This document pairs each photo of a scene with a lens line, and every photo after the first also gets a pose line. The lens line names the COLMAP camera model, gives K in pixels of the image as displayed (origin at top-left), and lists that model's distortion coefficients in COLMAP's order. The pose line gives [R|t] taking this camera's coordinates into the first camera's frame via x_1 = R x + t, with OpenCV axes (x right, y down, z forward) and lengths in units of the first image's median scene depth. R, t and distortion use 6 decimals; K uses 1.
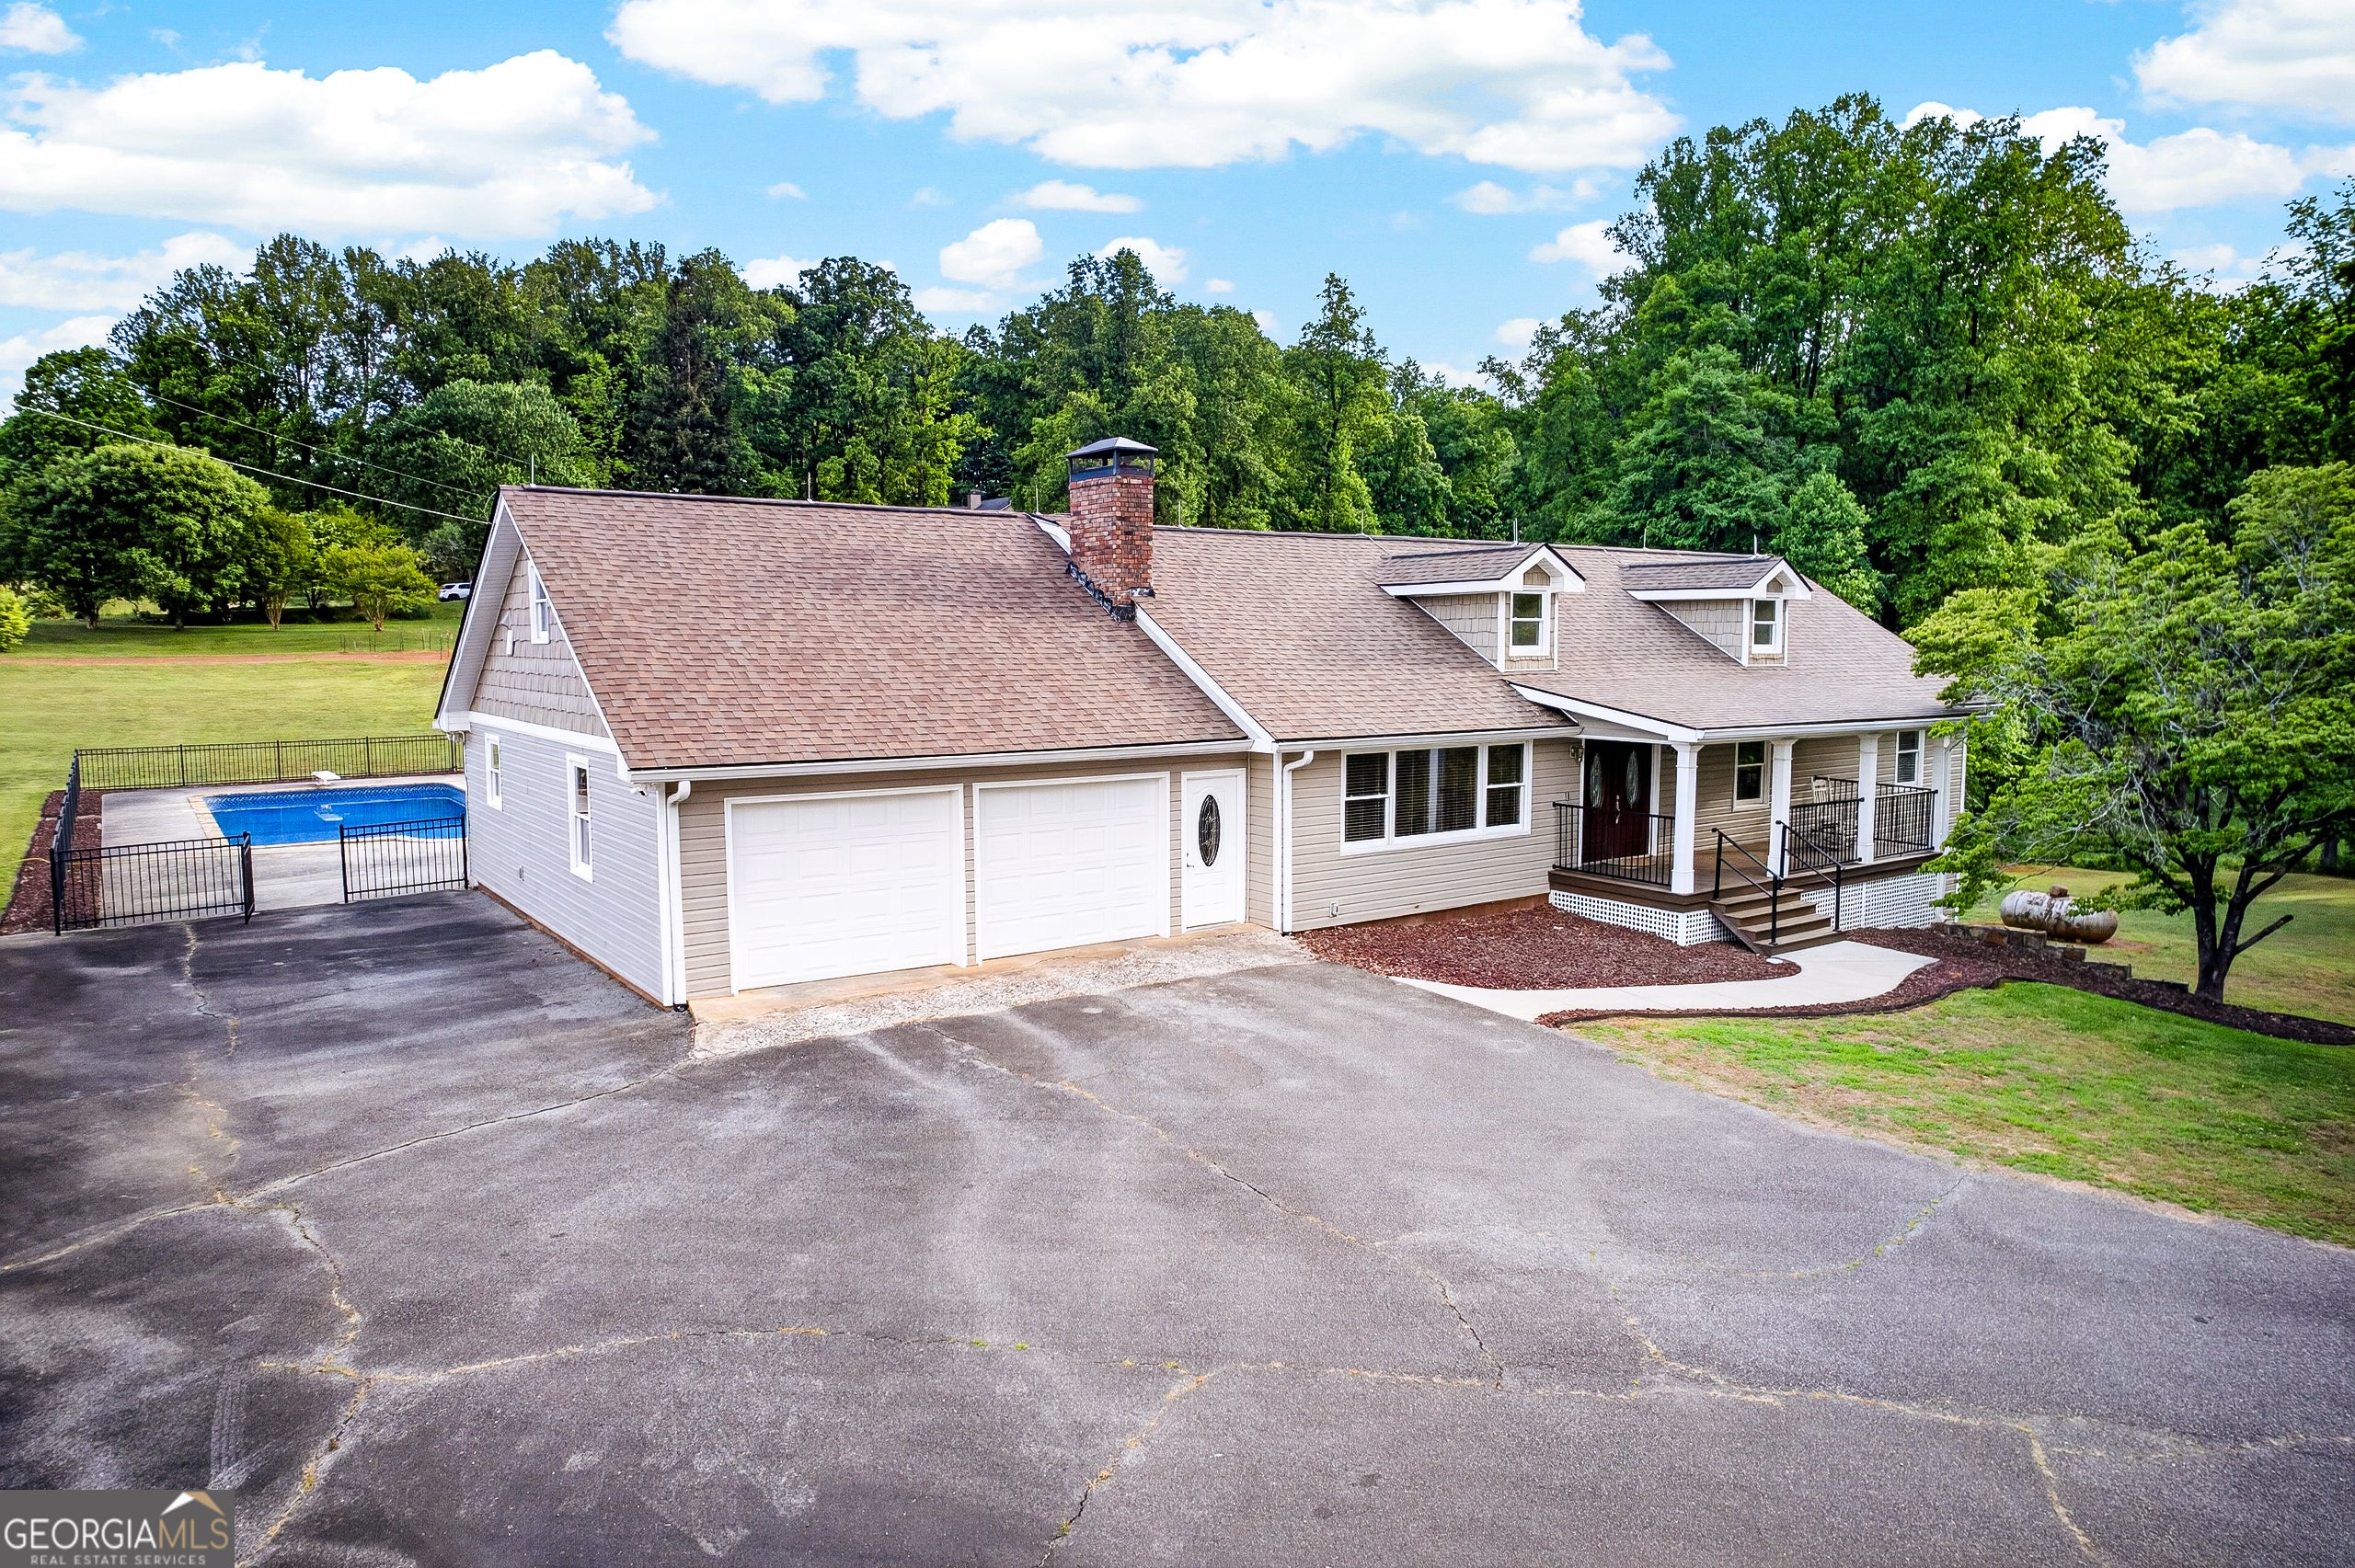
lens RADIAL K [[1508.1, 0, 1177.5], [0, 1508.1, 784.0], [0, 0, 1]] dist [-0.062067, 0.058018]
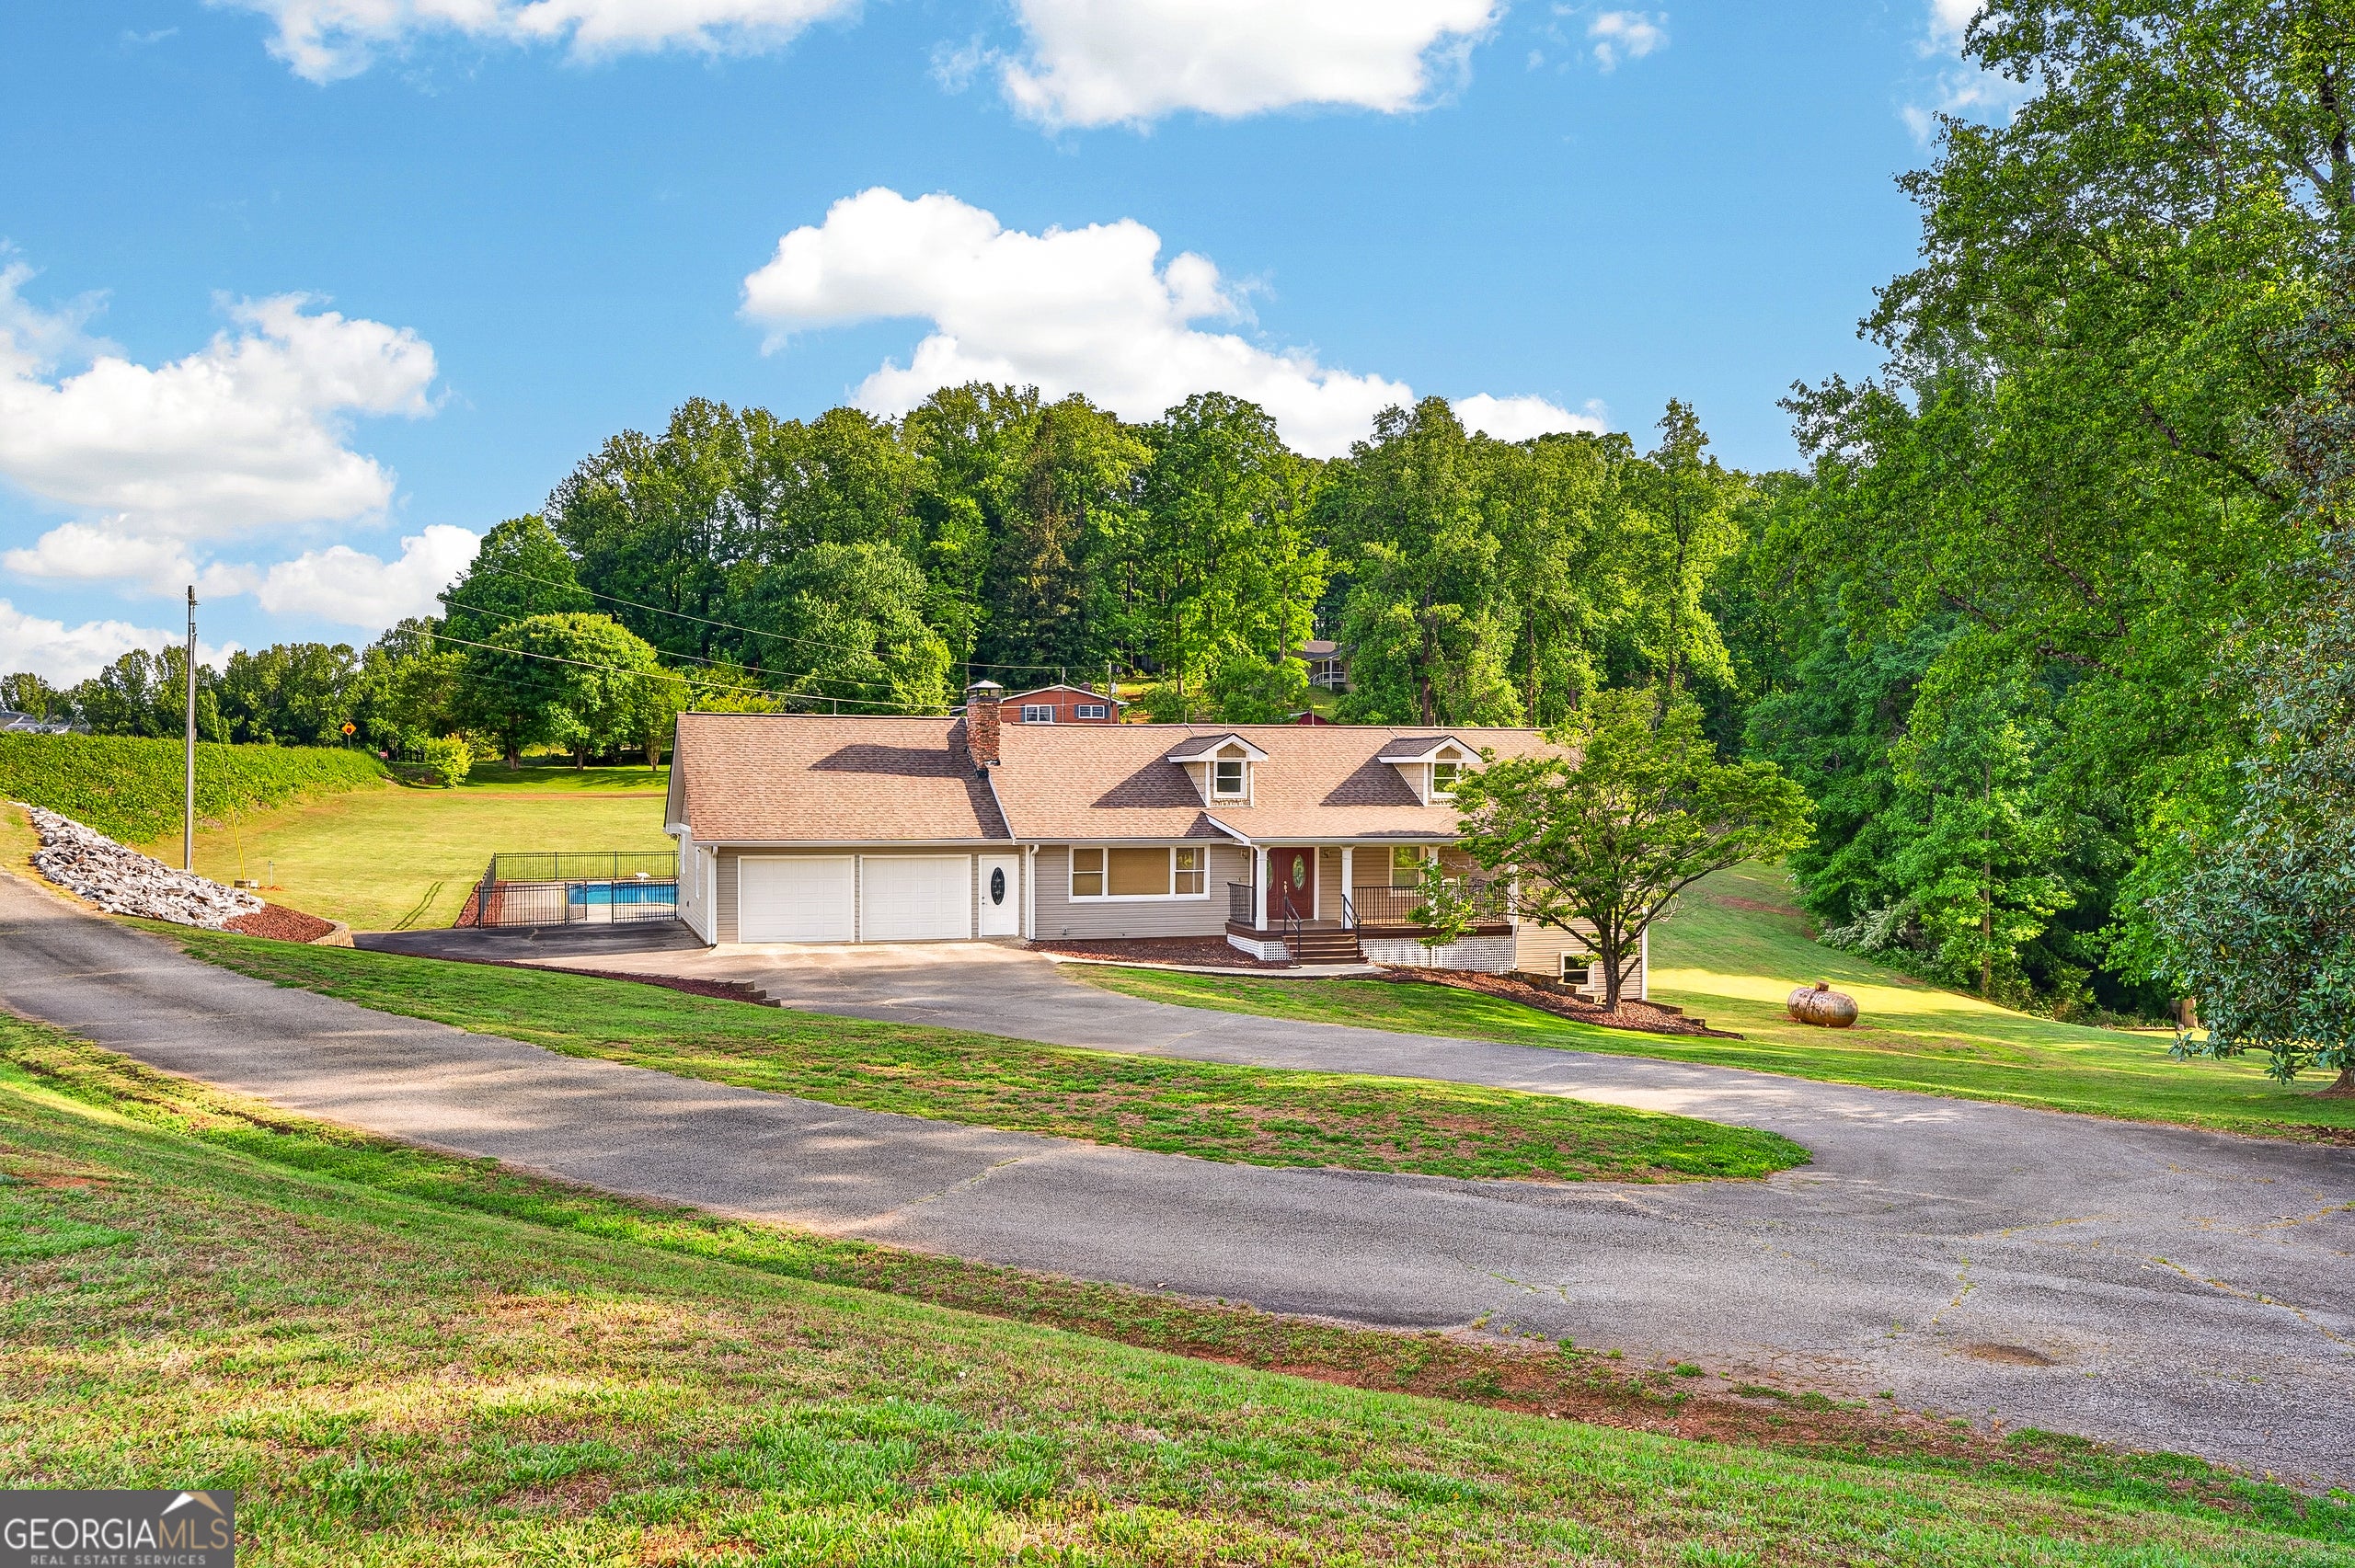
lens RADIAL K [[1878.8, 0, 1184.9], [0, 1878.8, 798.3], [0, 0, 1]] dist [0.009305, 0.012418]
pose [[0.958164, 0.007885, -0.286110, 0.202270], [-0.032871, 0.996038, -0.082634, 0.023667], [0.284325, 0.088581, 0.954627, -0.268318]]
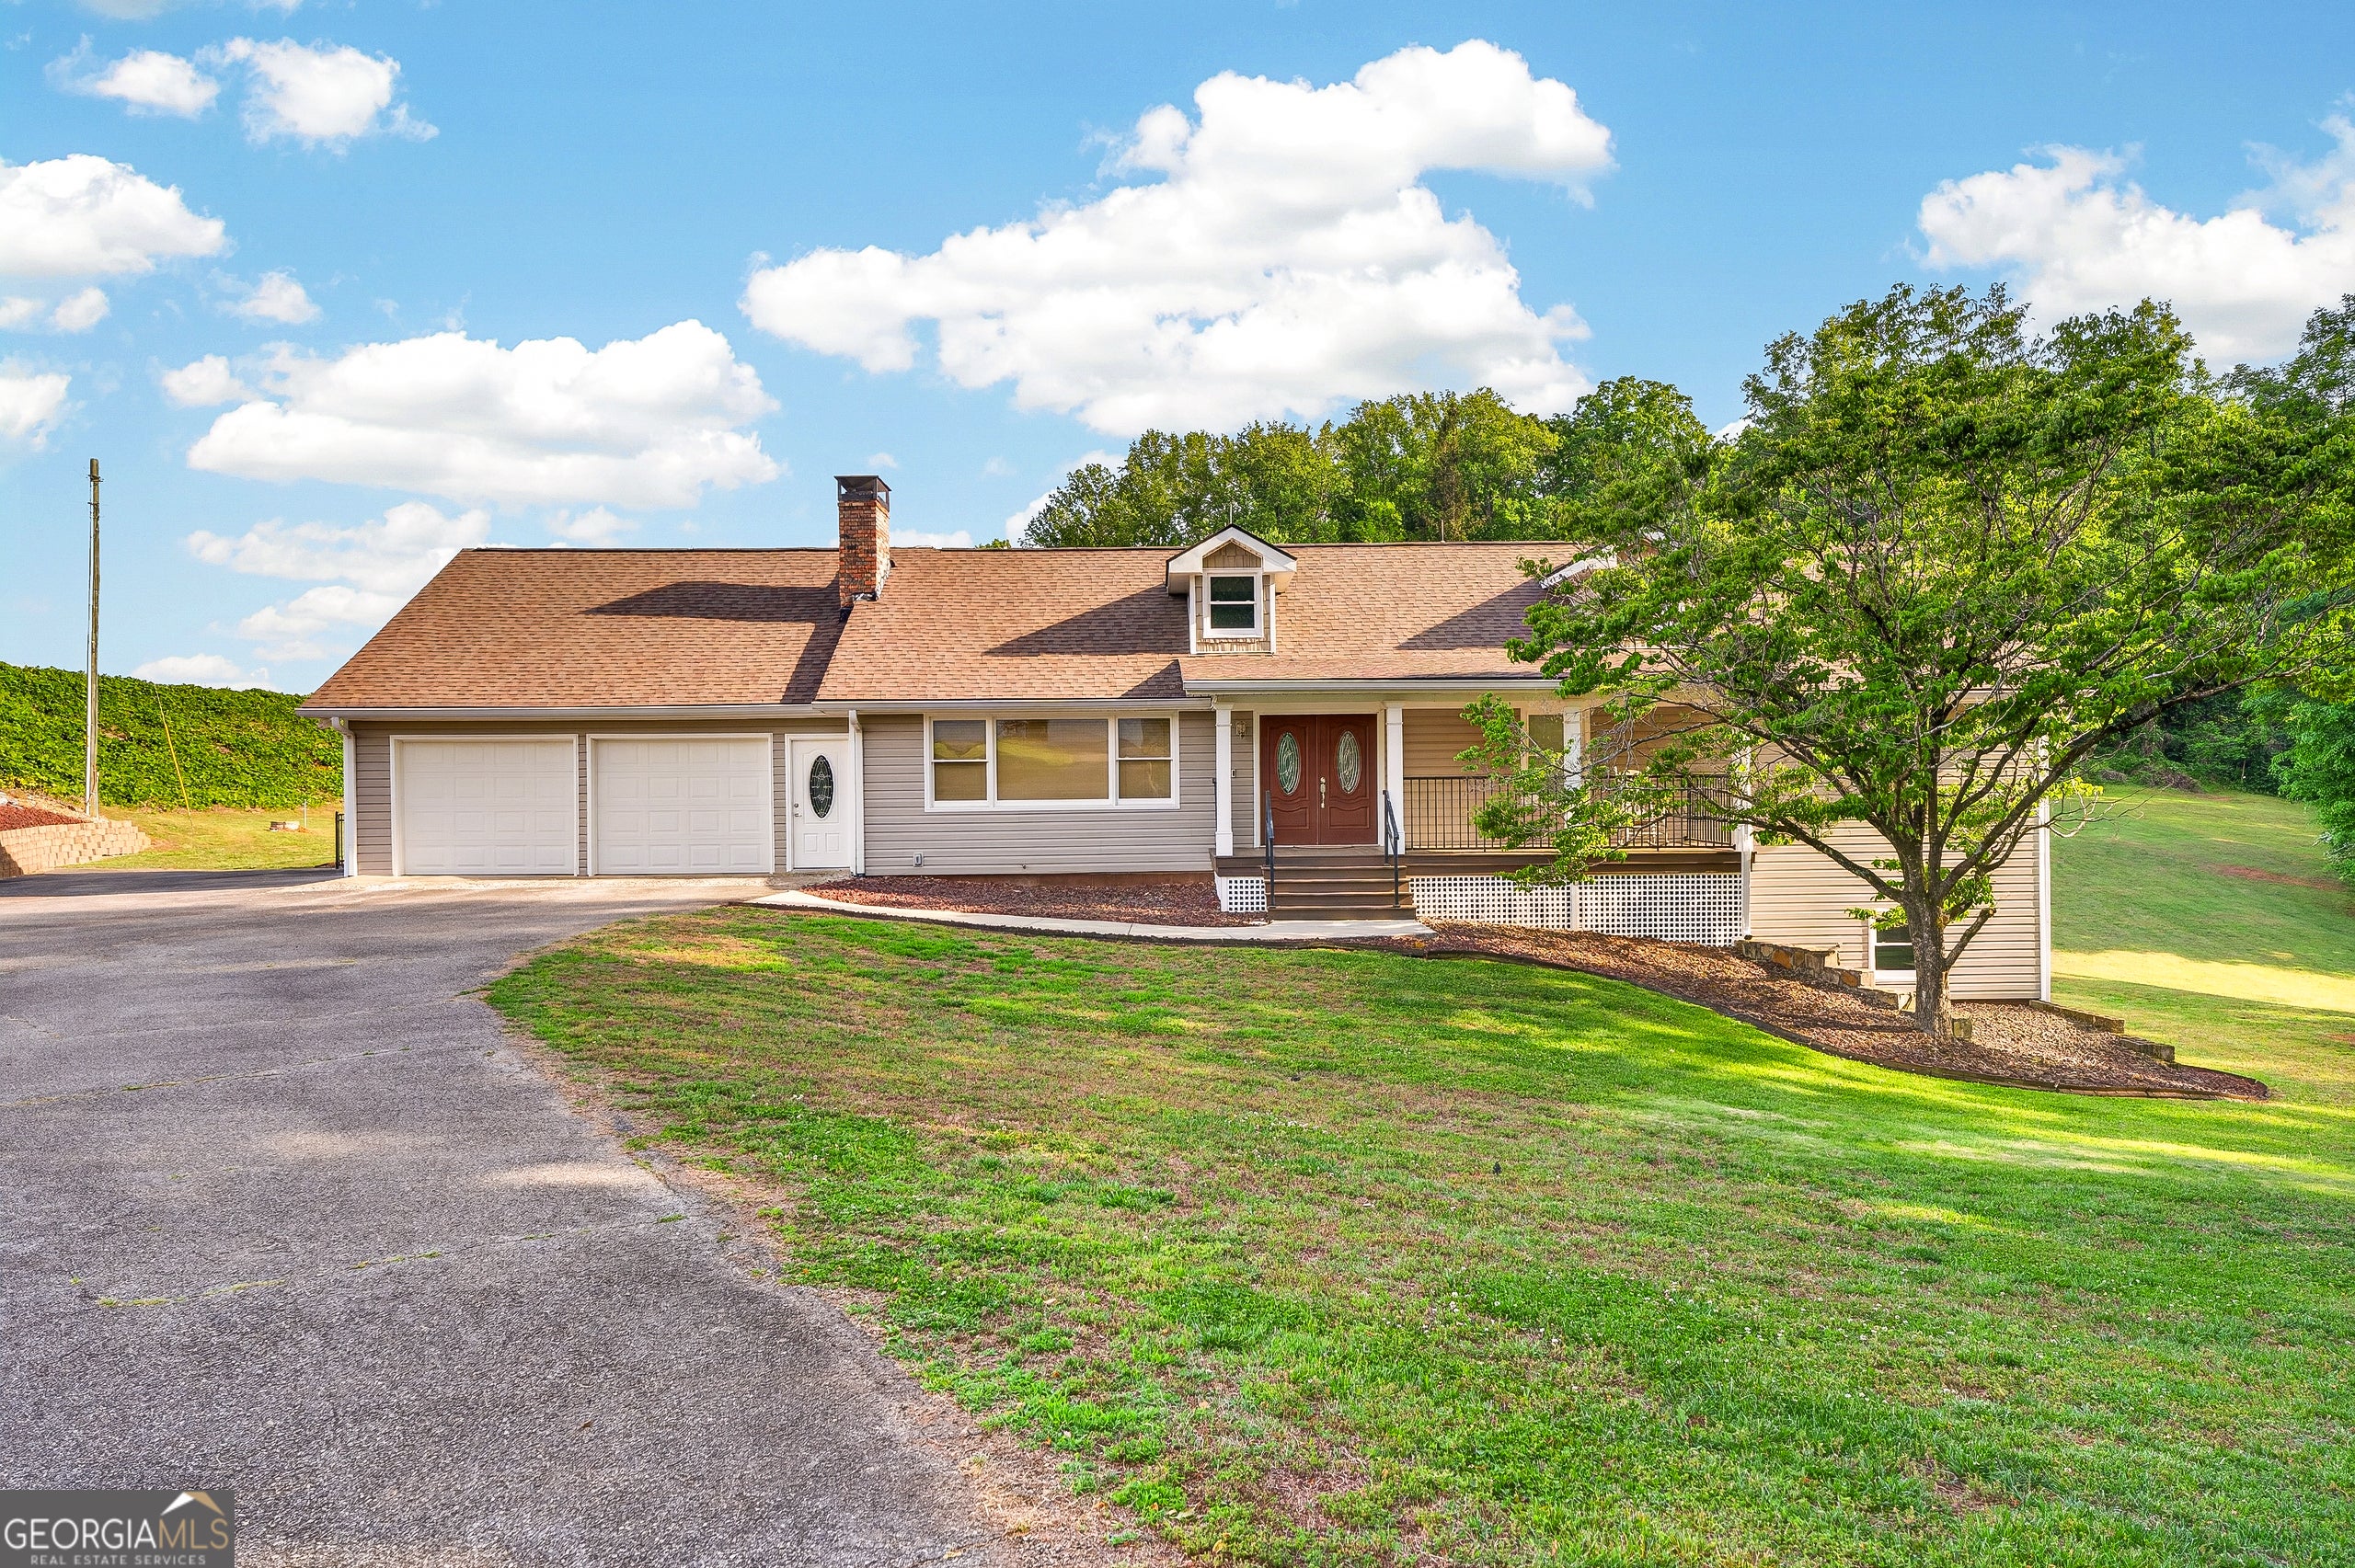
lens RADIAL K [[1567.8, 0, 1177.5], [0, 1567.8, 784.0], [0, 0, 1]] dist [-0.030423, 0.064056]
pose [[0.824929, -0.011931, -0.565110, 0.200401], [-0.044872, 0.995239, -0.086516, 0.026070], [0.563452, 0.096727, 0.820467, 0.034288]]
